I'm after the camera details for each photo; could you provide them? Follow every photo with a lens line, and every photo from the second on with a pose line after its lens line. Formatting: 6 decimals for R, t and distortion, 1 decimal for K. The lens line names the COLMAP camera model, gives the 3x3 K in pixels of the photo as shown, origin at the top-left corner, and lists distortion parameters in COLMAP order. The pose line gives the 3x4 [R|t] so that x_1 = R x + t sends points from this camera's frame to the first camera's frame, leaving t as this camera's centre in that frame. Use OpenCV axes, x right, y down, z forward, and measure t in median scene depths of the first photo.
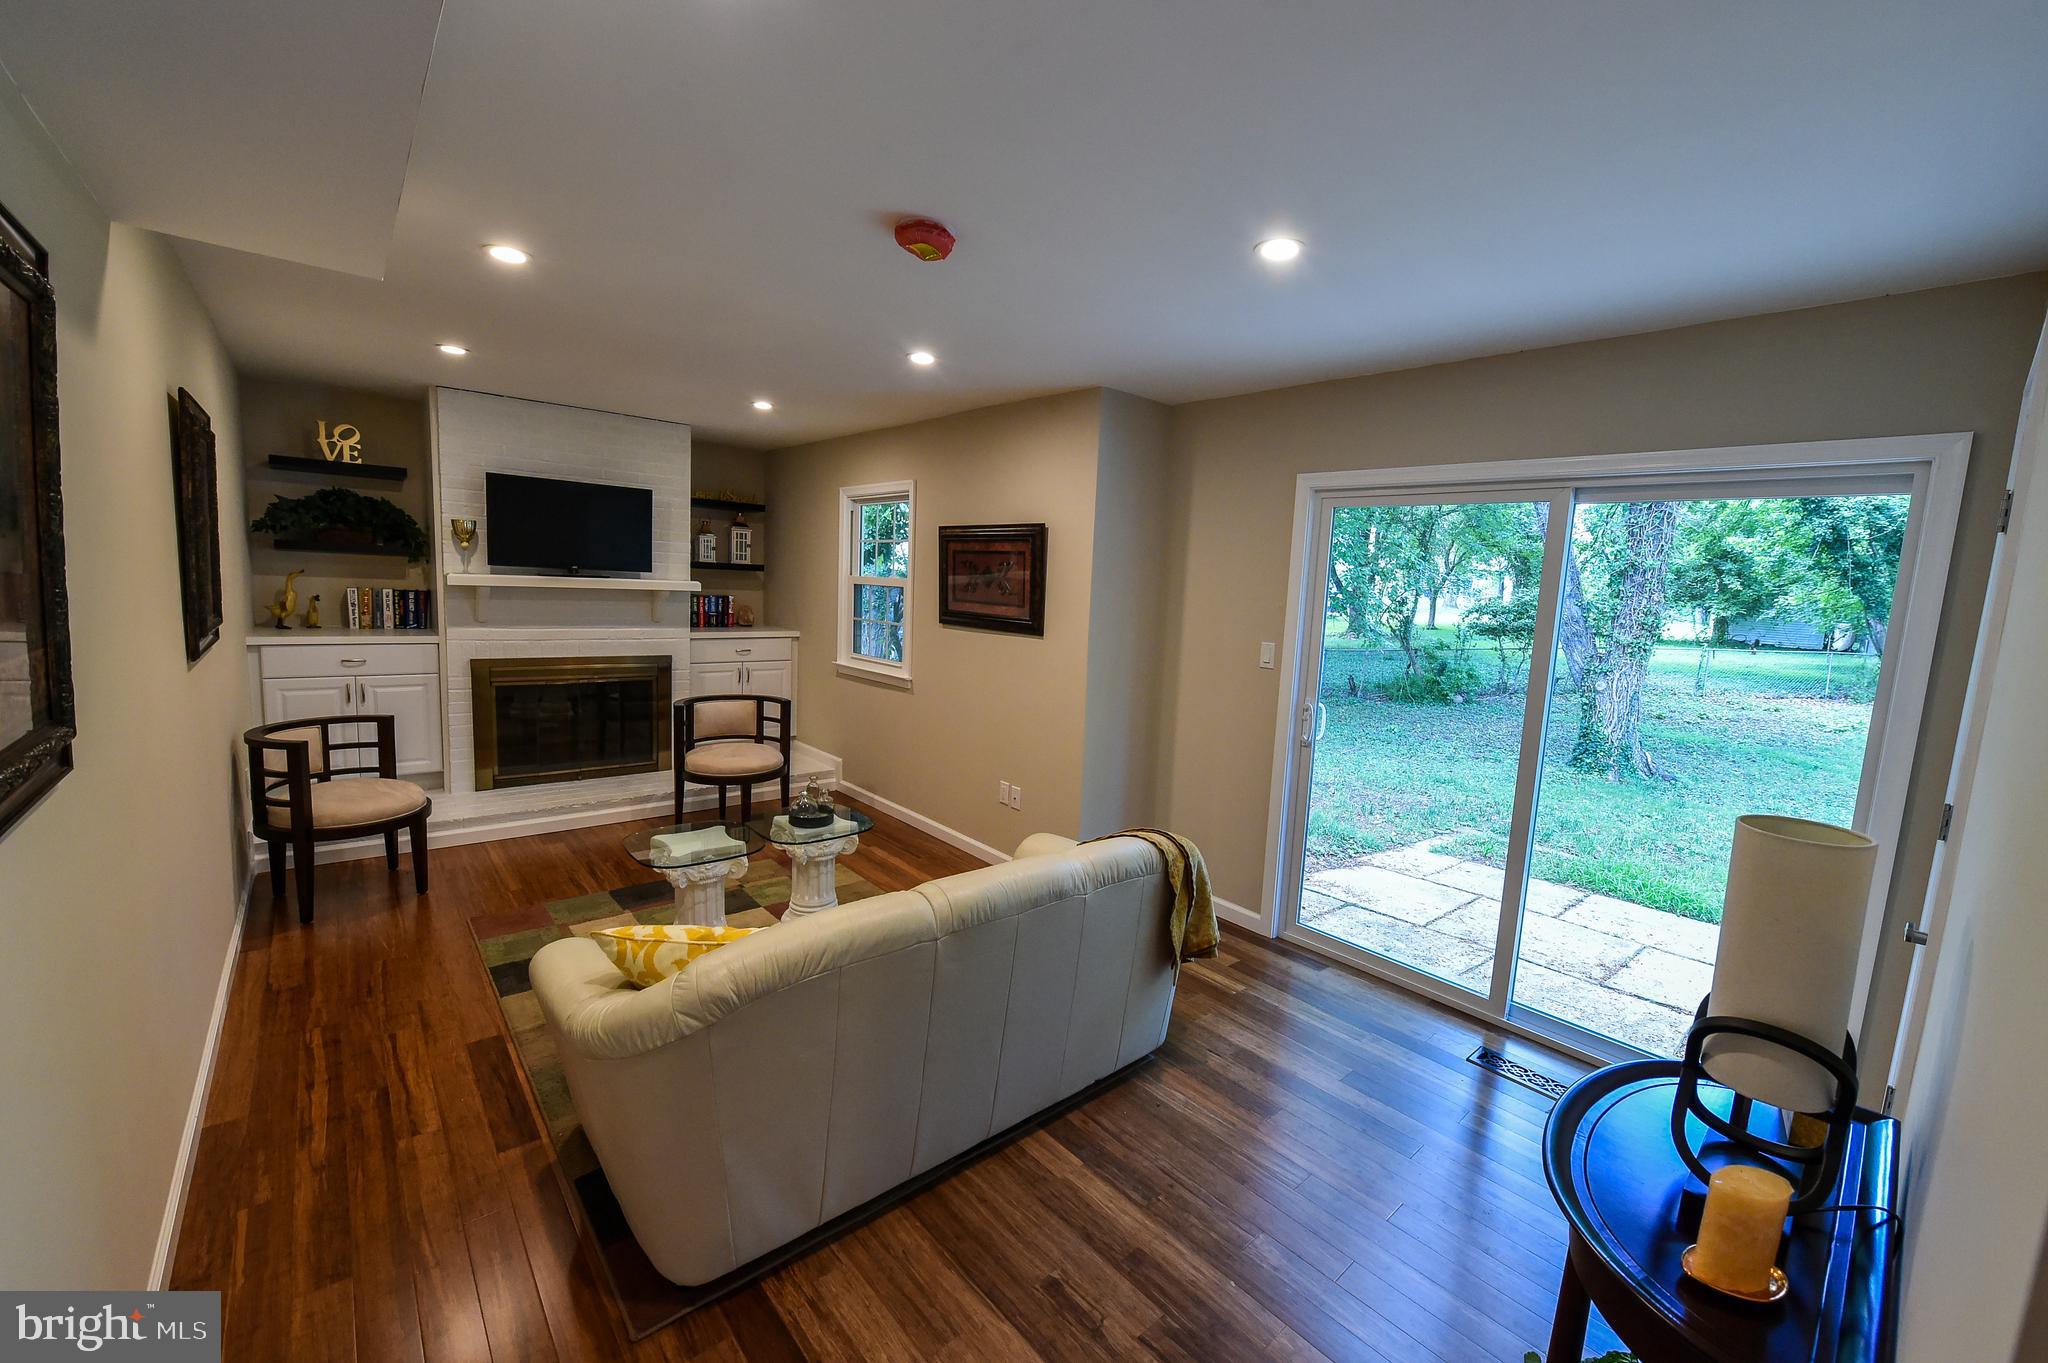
lens RADIAL K [[799.3, 0, 1024.0], [0, 799.3, 681.5], [0, 0, 1]] dist [-0.001910, -0.004110]
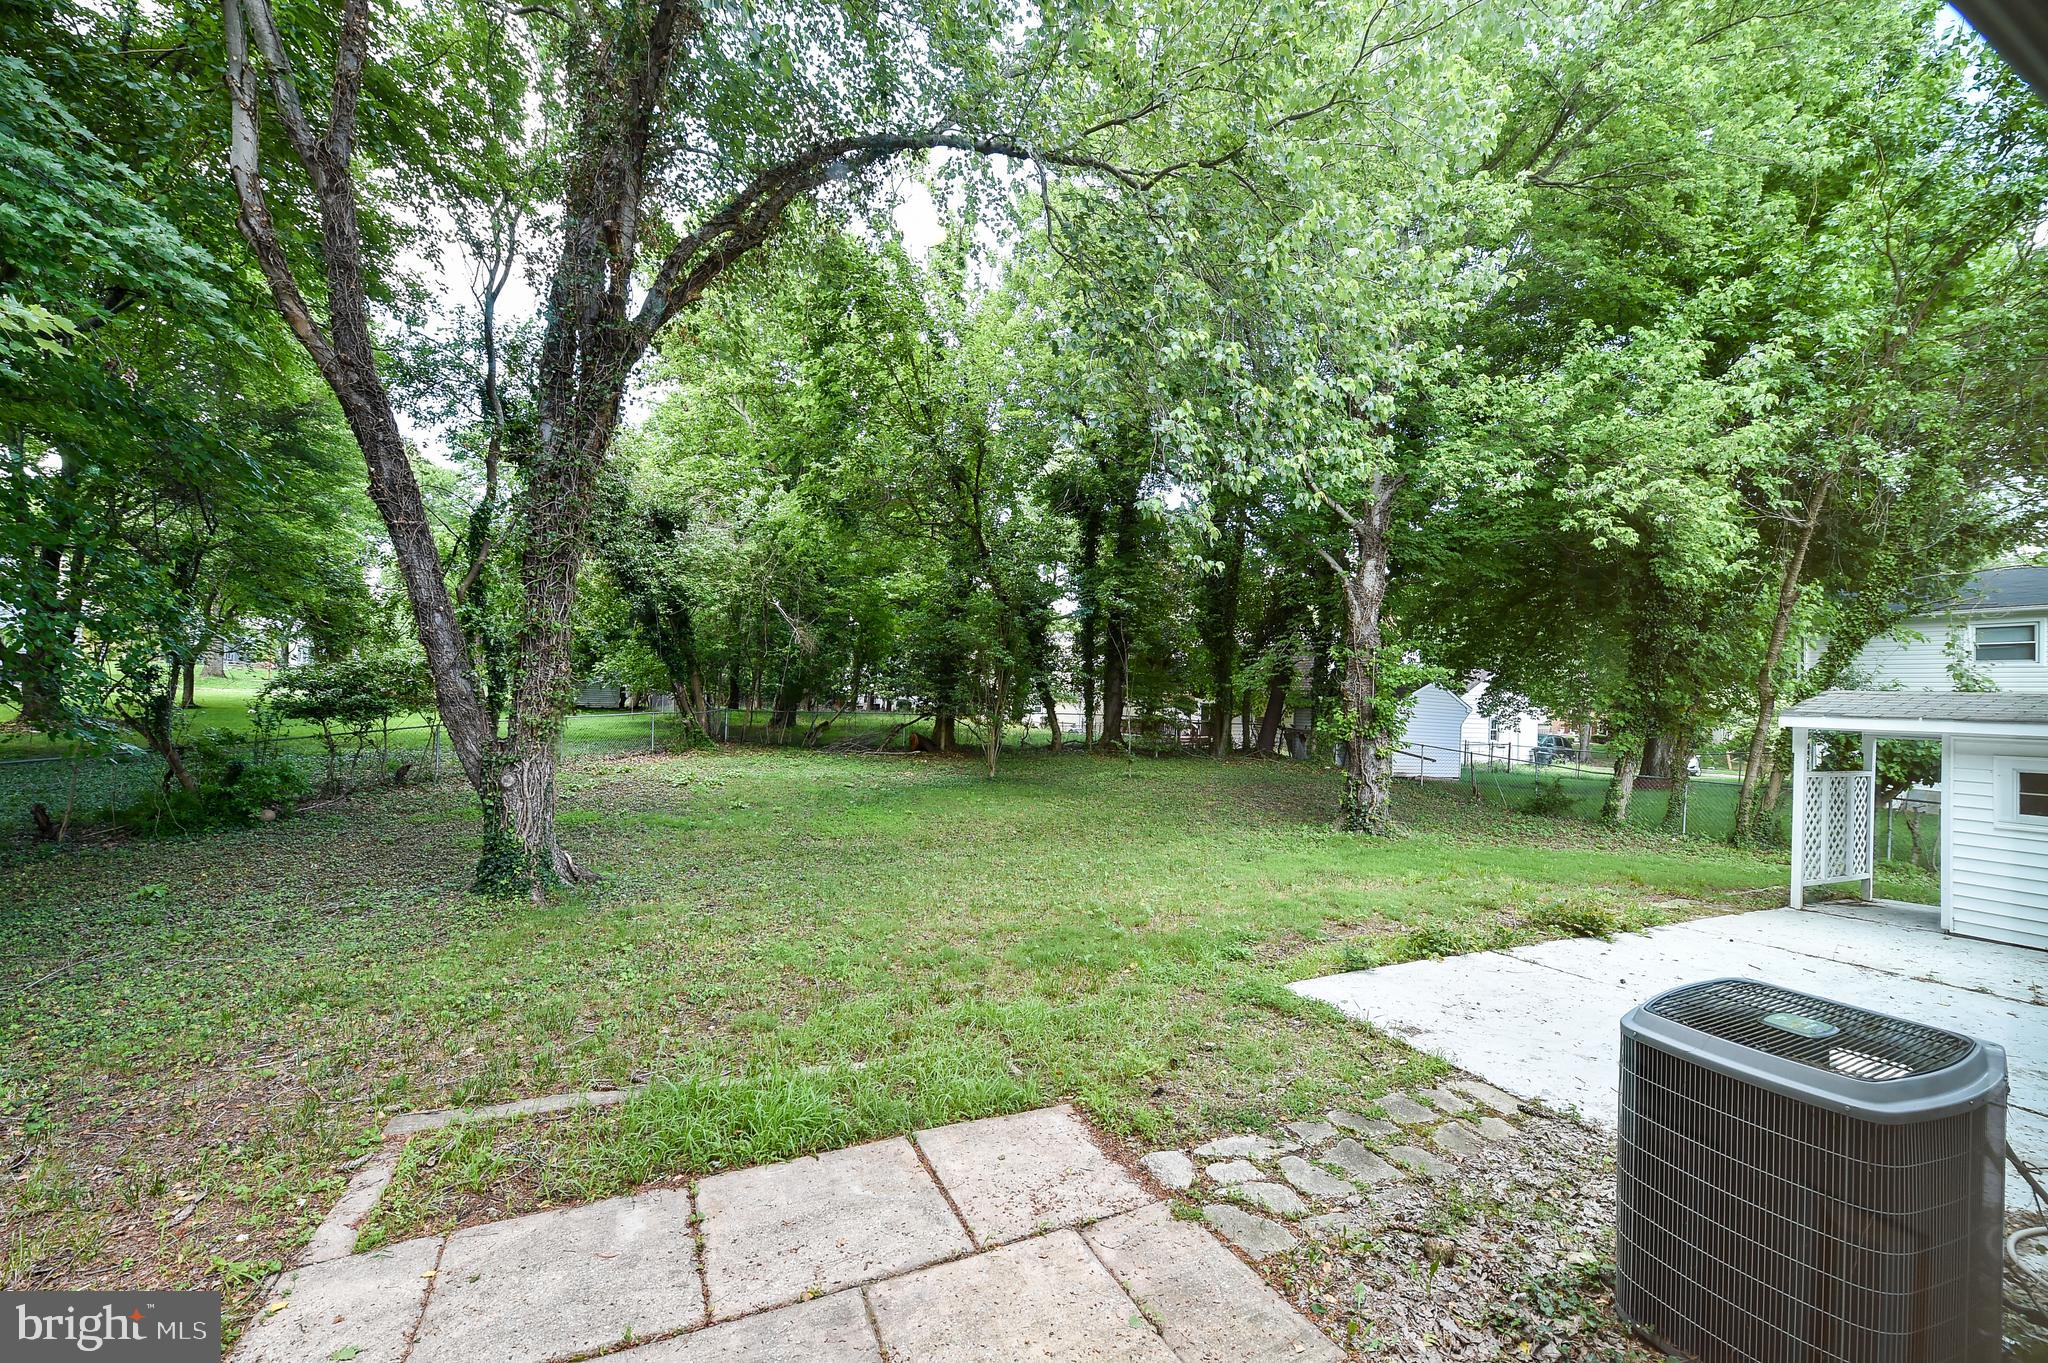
lens RADIAL K [[799.3, 0, 1024.0], [0, 799.3, 681.5], [0, 0, 1]] dist [-0.001910, -0.004110]
pose [[0.274944, -0.020293, 0.961246, 0.075619], [0.097249, 0.995237, -0.006805, -0.023752], [-0.956529, 0.095352, 0.275608, 0.192110]]
